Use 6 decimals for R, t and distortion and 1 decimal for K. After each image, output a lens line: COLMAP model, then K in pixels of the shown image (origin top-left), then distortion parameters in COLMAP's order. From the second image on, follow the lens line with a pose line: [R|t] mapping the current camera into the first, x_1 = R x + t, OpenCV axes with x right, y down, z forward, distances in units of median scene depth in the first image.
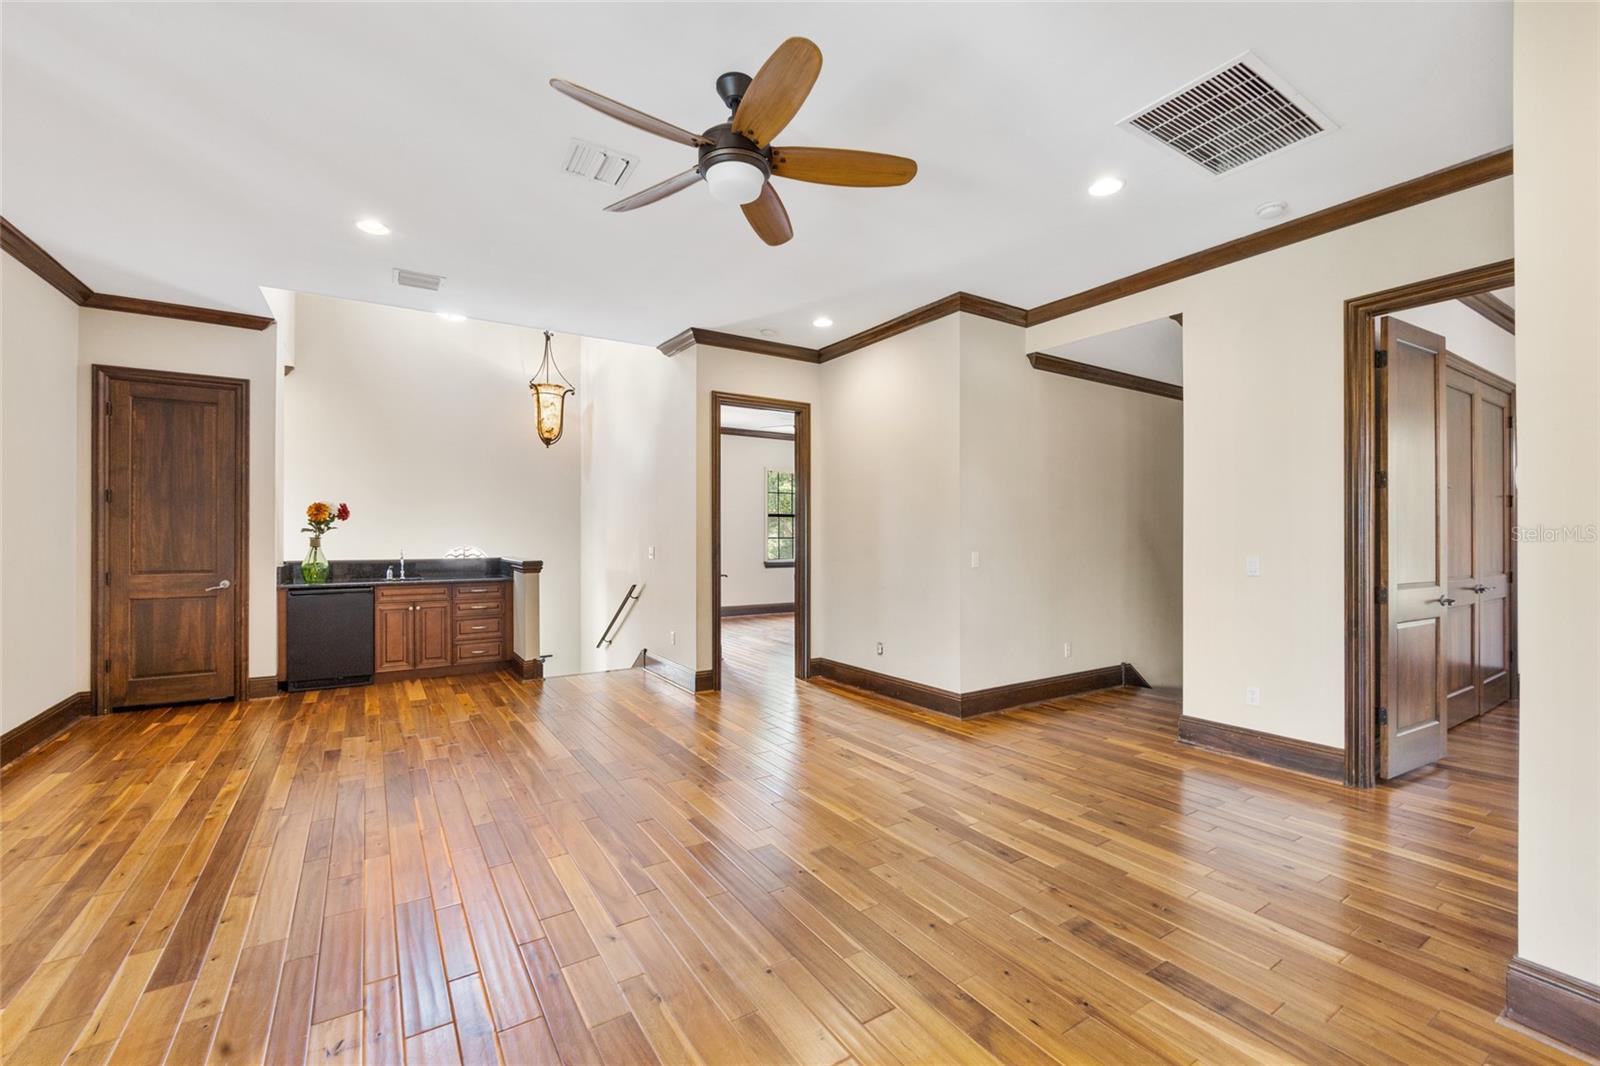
lens RADIAL K [[676.8, 0, 797.2], [0, 676.8, 535.5], [0, 0, 1]] dist [-0.002293, 0.000283]
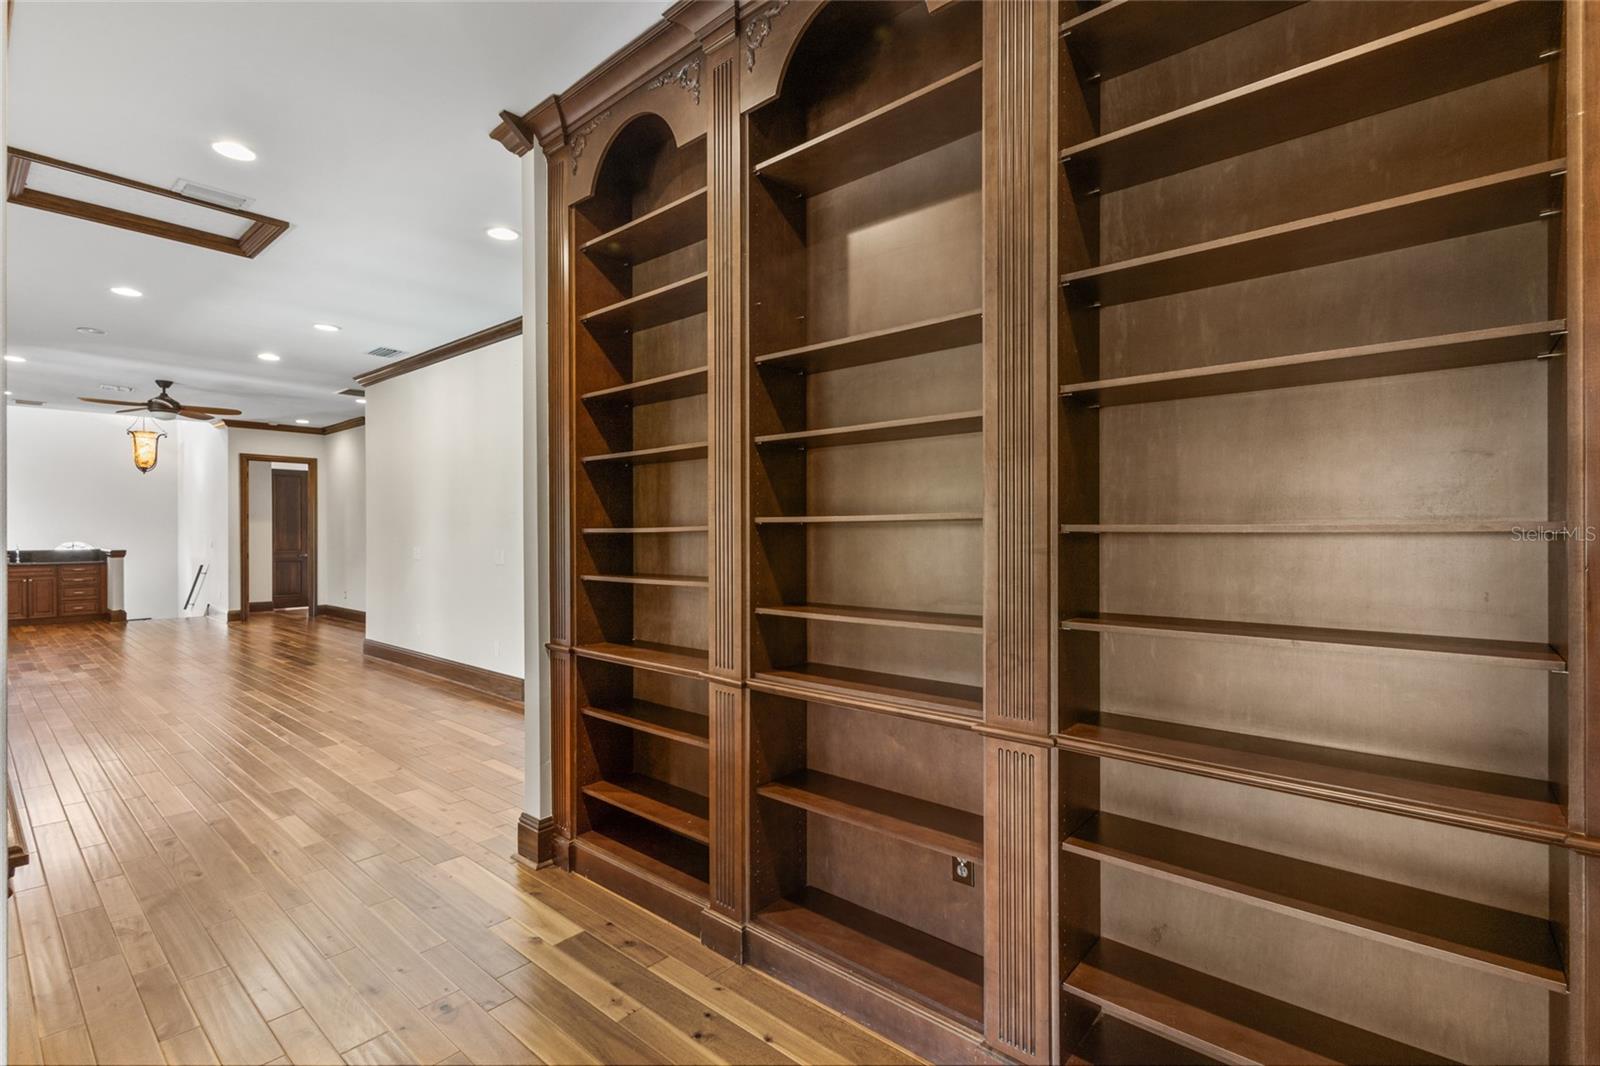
lens RADIAL K [[742.3, 0, 806.1], [0, 742.3, 533.0], [0, 0, 1]] dist [0.009803, -0.001282]
pose [[0.959391, -0.002807, 0.282065, 0.654571], [0.002112, 0.999994, 0.002768, -0.005420], [-0.282071, -0.002060, 0.959391, -1.137423]]
